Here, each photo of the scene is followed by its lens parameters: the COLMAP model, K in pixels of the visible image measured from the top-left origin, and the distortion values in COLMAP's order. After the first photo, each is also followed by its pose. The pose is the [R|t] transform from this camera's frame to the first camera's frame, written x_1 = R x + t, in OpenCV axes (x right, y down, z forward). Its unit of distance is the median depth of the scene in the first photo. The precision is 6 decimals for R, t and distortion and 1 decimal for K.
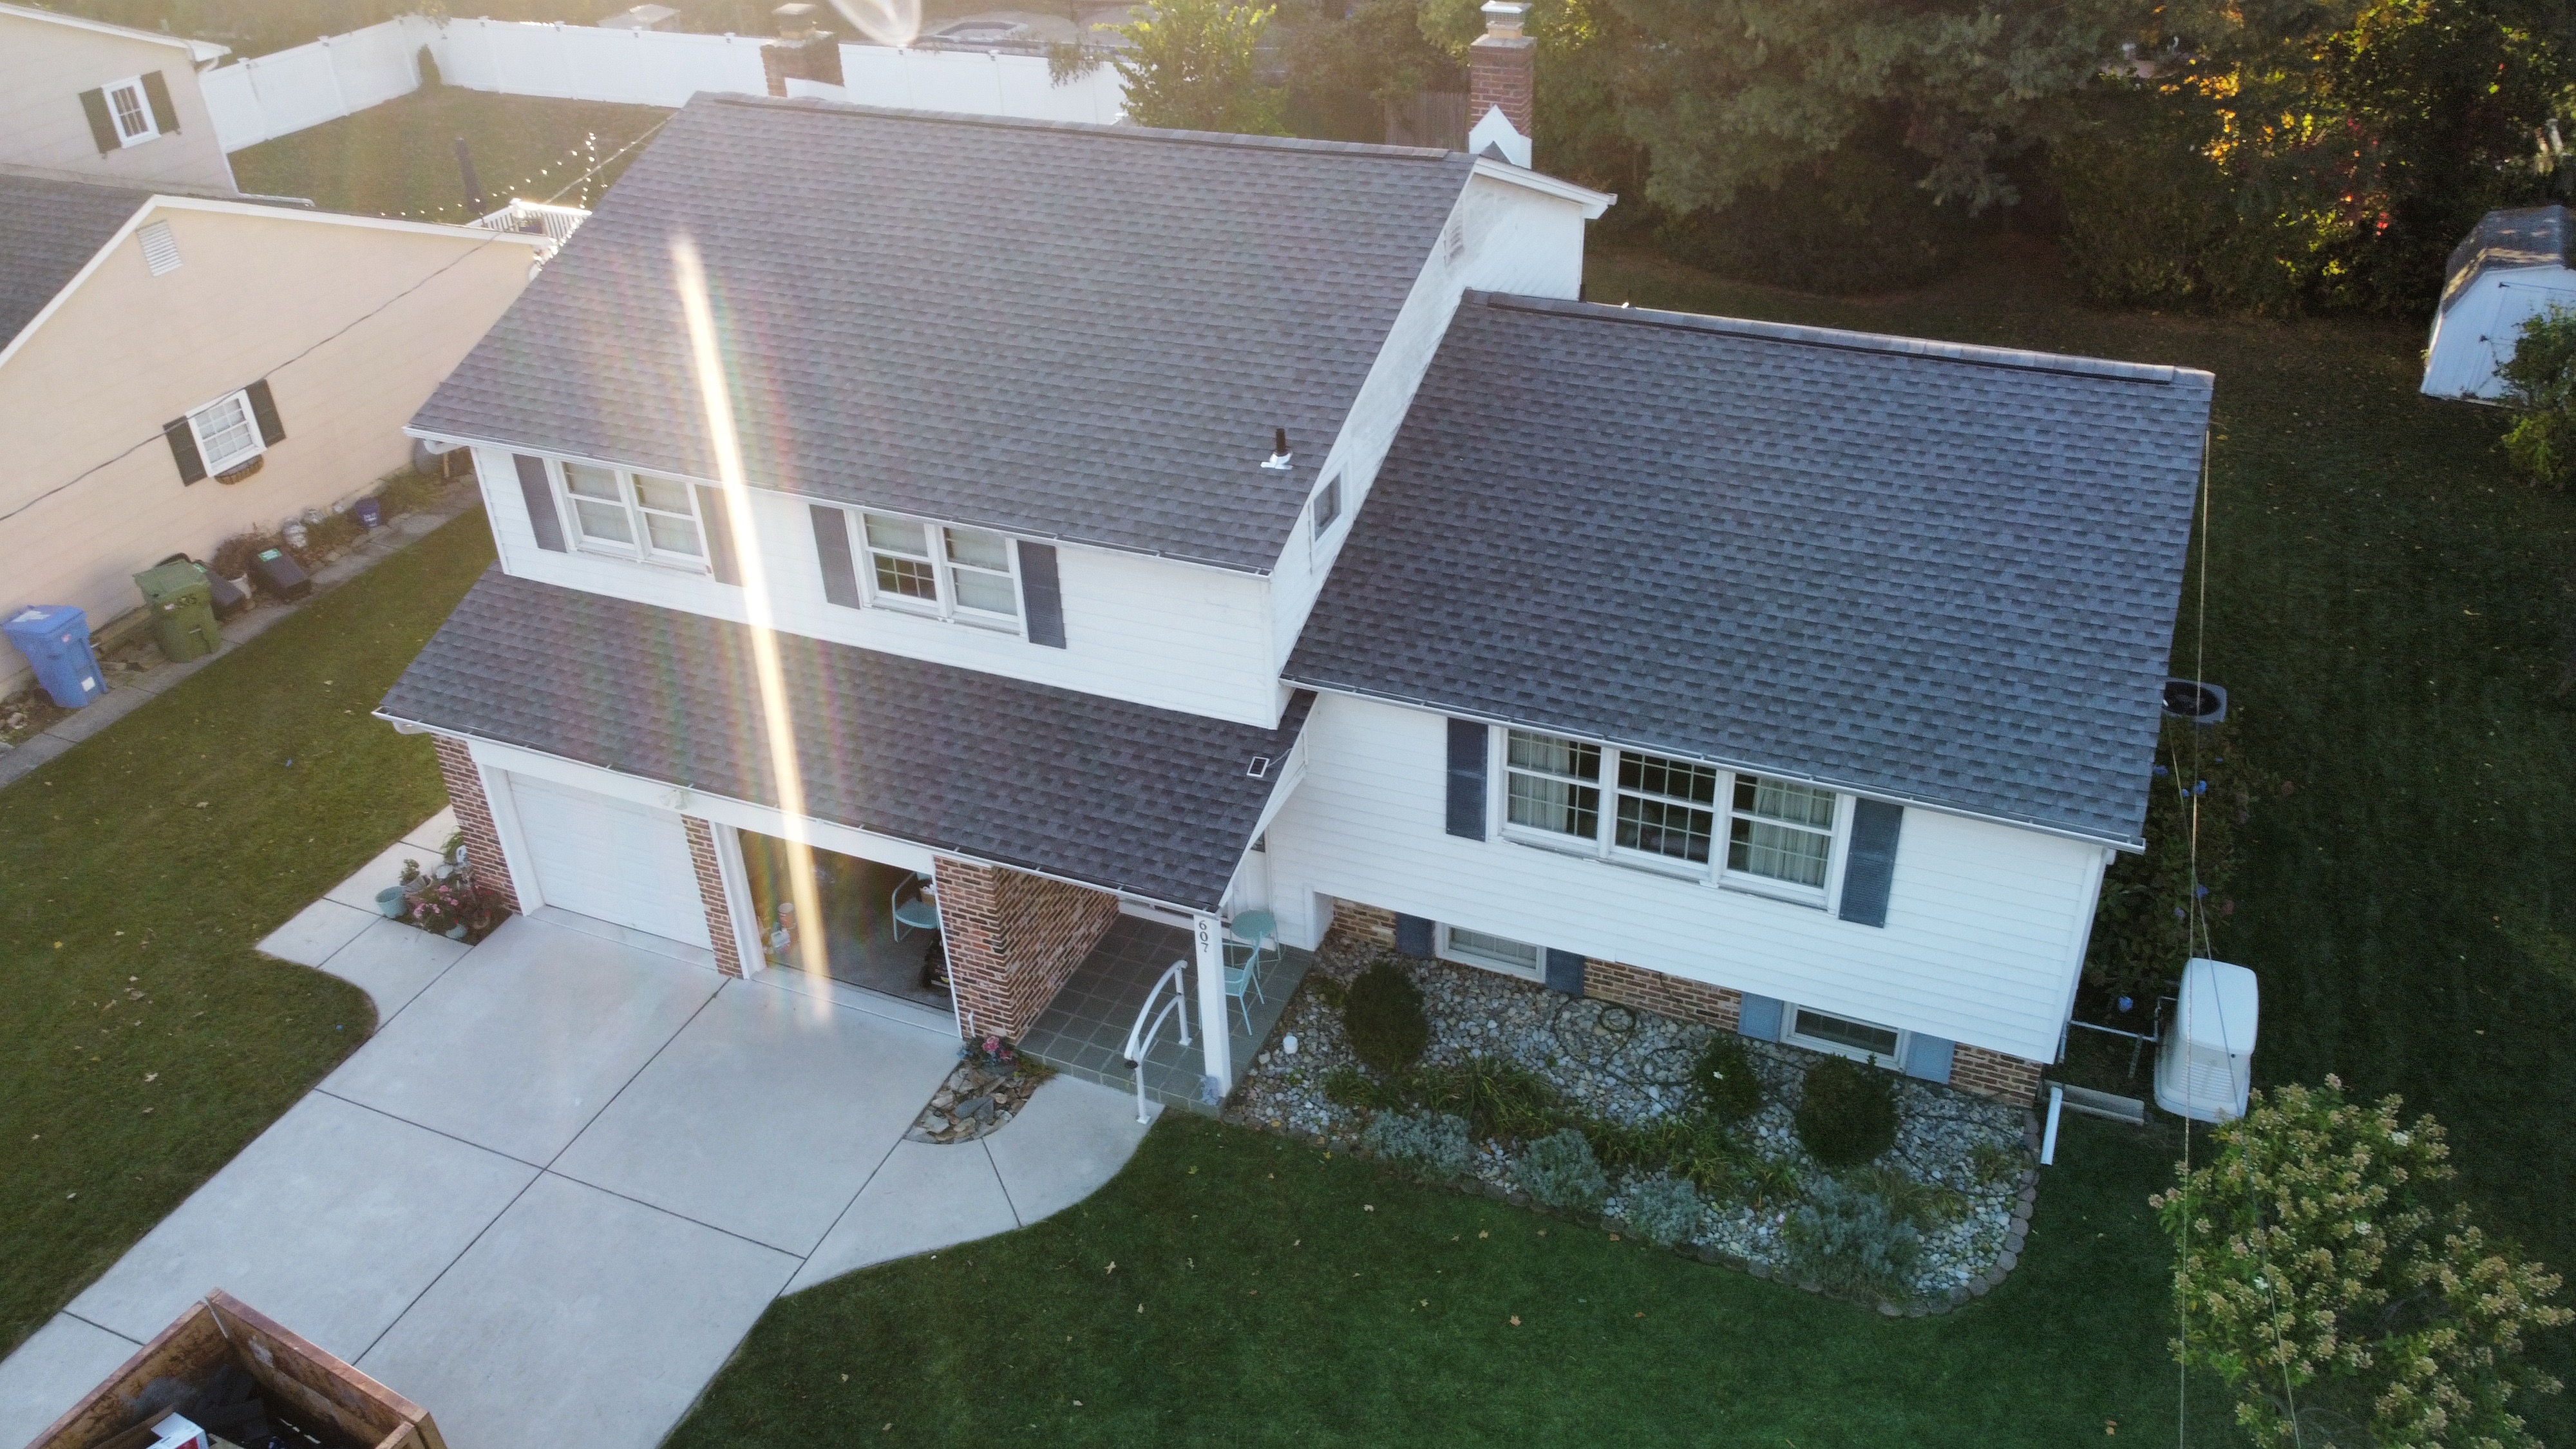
lens RADIAL K [[1915.8, 0, 1284.8], [0, 1915.8, 671.6], [0, 0, 1]] dist [-0.012870, -0.001459]
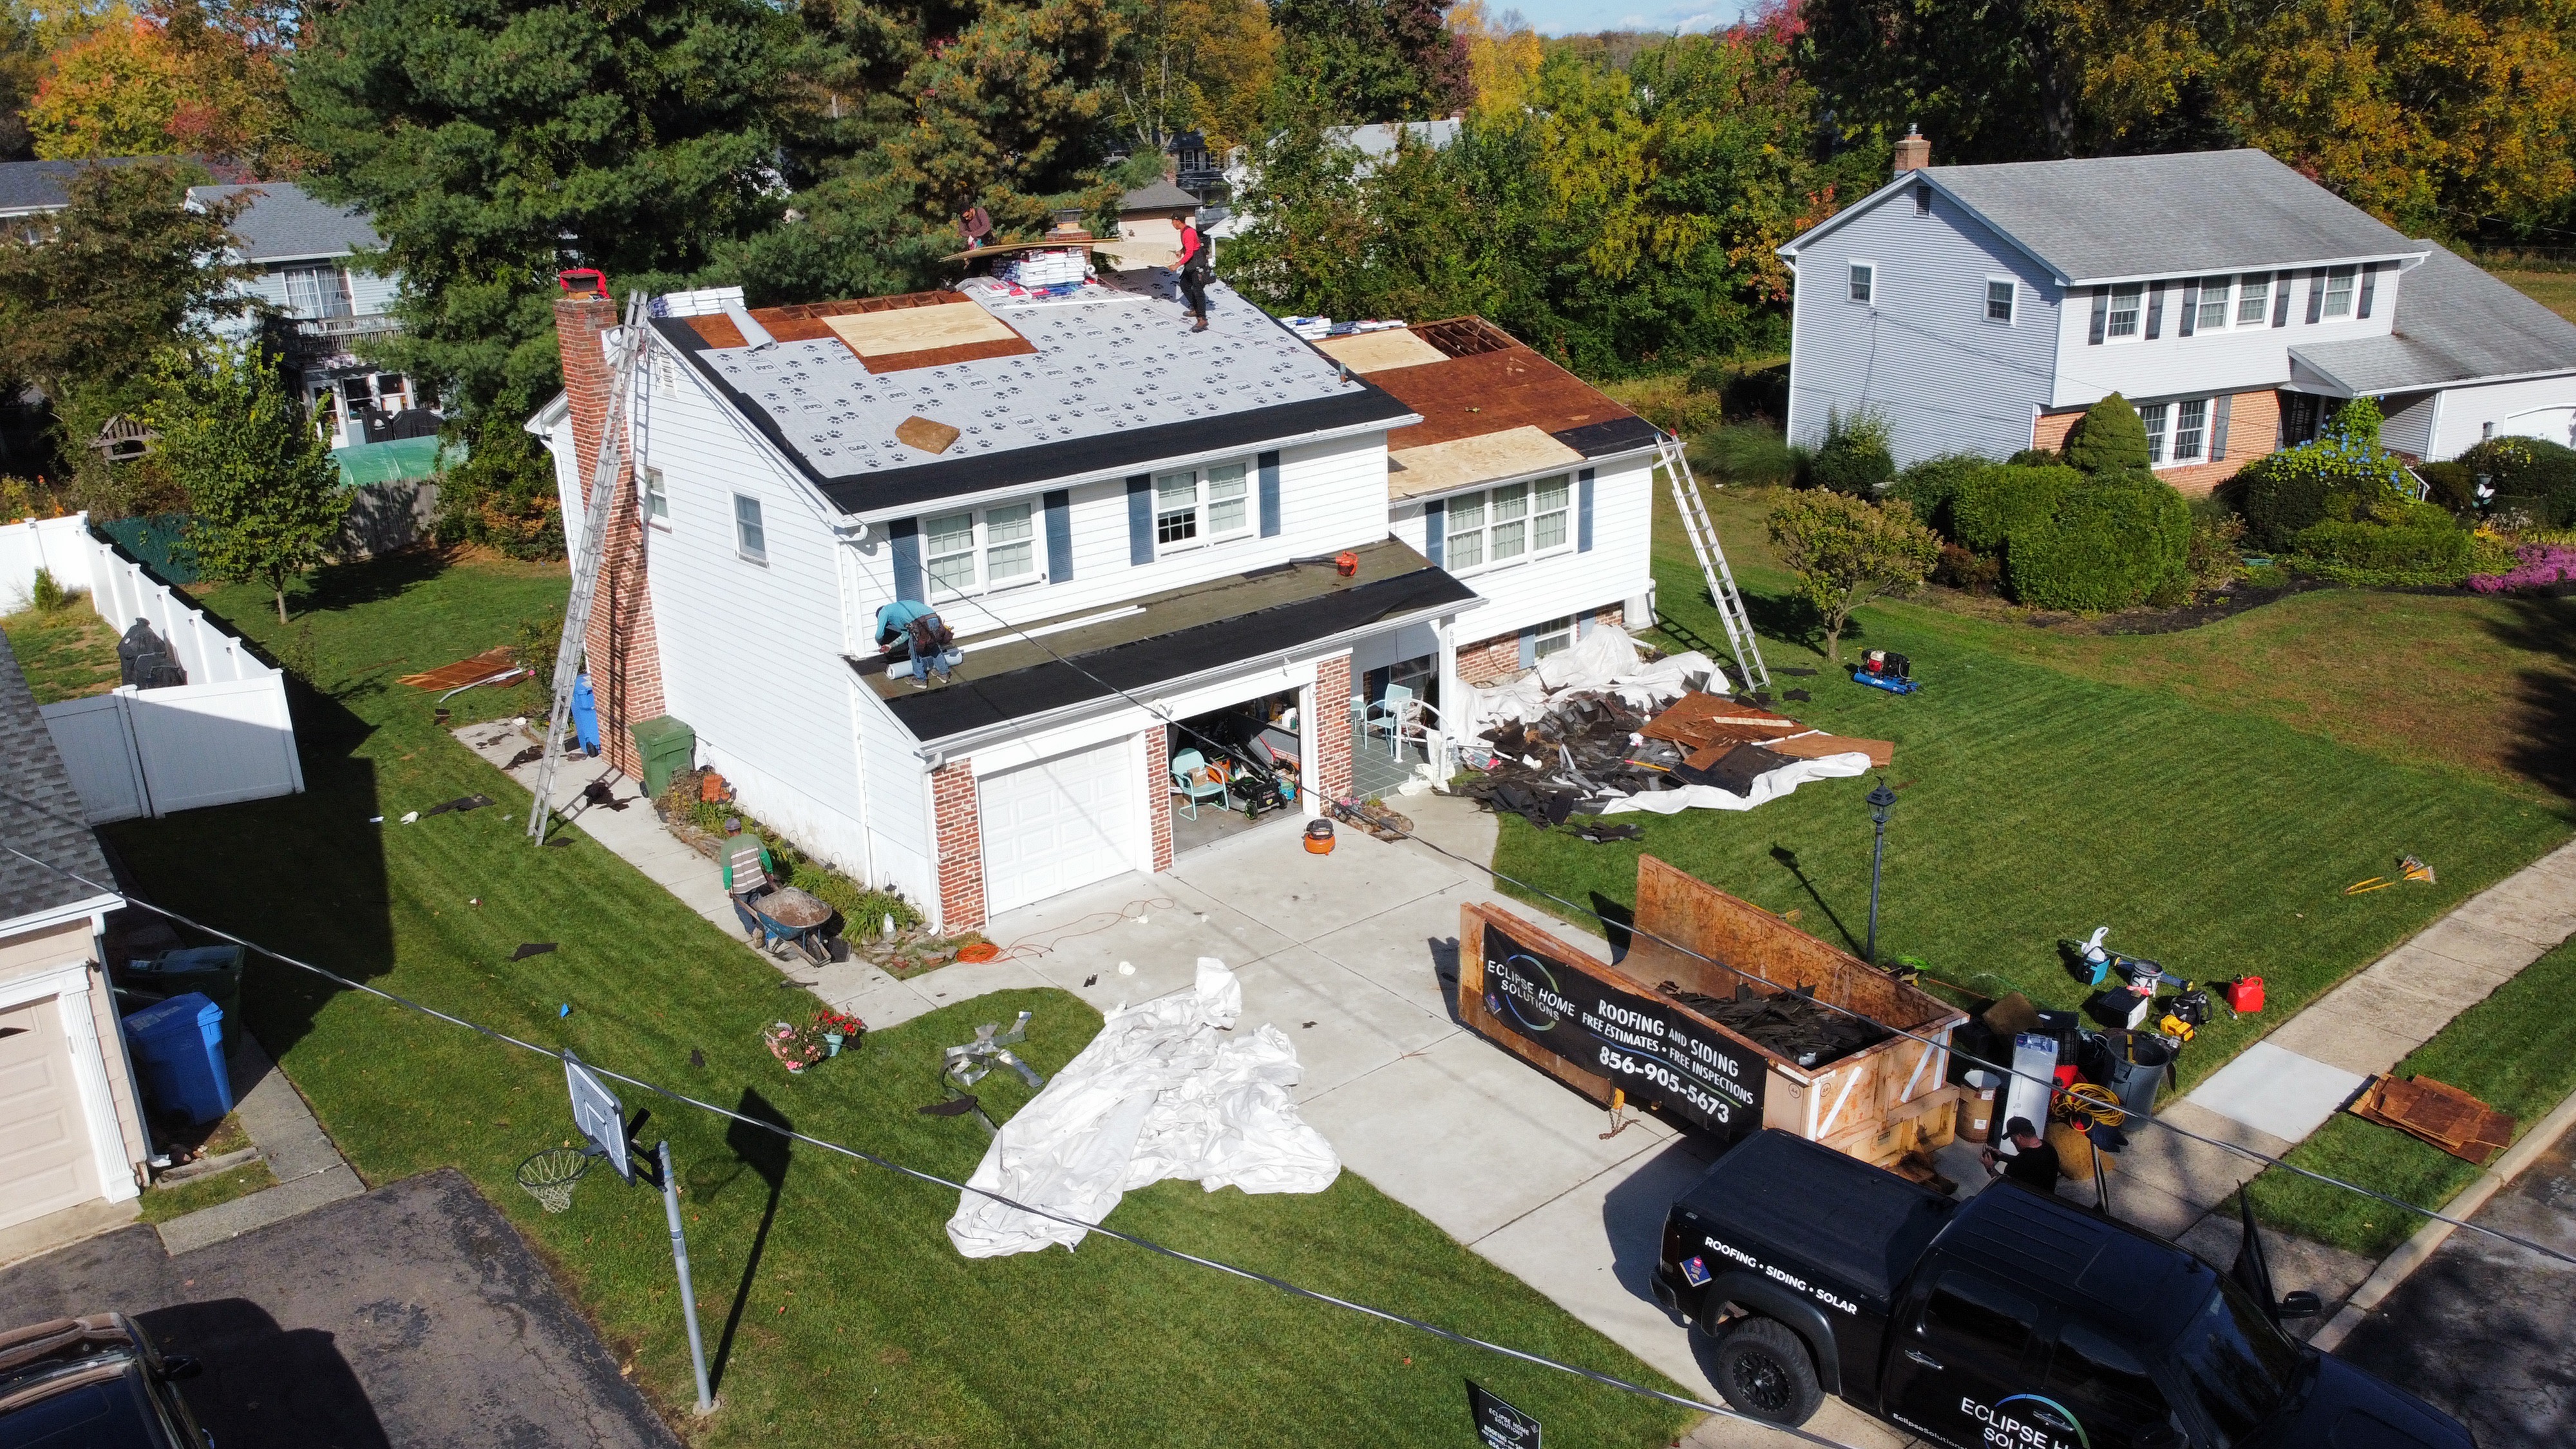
lens RADIAL K [[1891.8, 0, 1274.2], [0, 1891.8, 729.9], [0, 0, 1]] dist [0.006100, -0.008097]
pose [[0.456962, -0.265767, 0.848854, -1.443172], [0.482081, 0.876002, 0.014748, 0.101284], [-0.747518, 0.402477, 0.528421, 0.255299]]
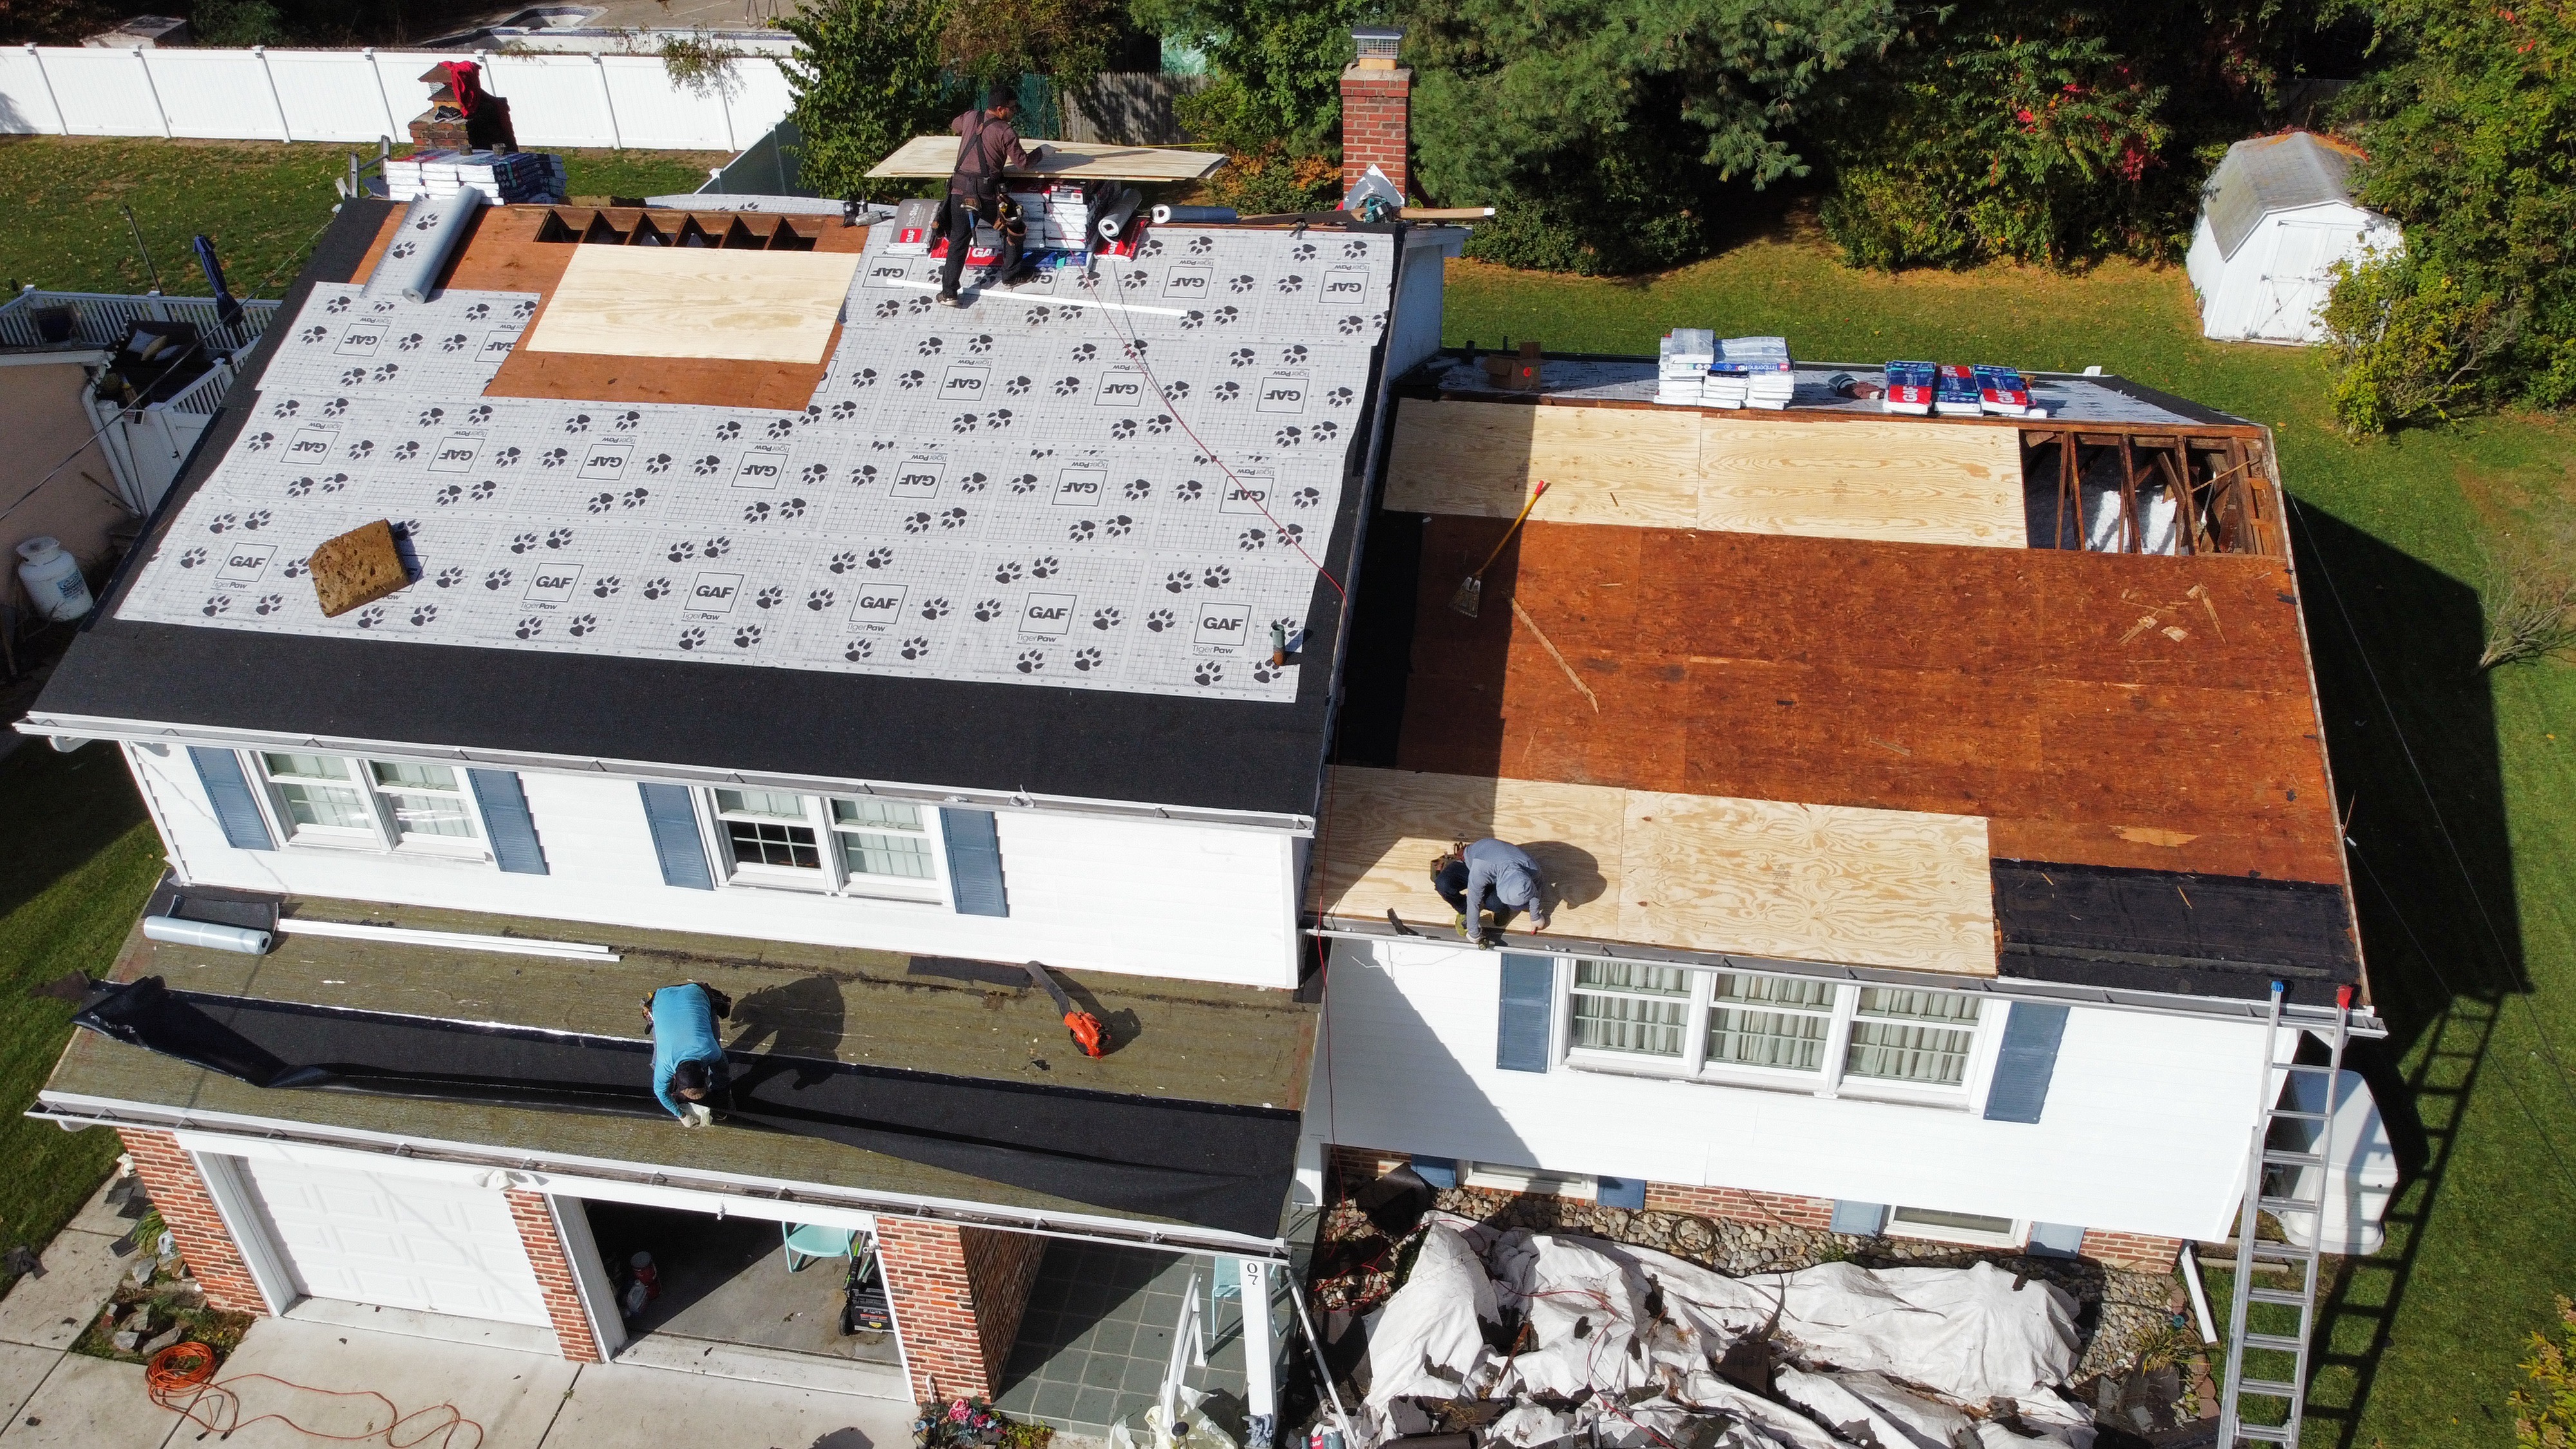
lens RADIAL K [[1915.8, 0, 1284.8], [0, 1915.8, 671.6], [0, 0, 1]] dist [-0.012870, -0.001459]
pose [[0.971786, -0.125547, 0.199676, -0.145423], [0.117840, 0.991769, 0.050075, -0.134929], [-0.204319, -0.025132, 0.978582, 0.212829]]
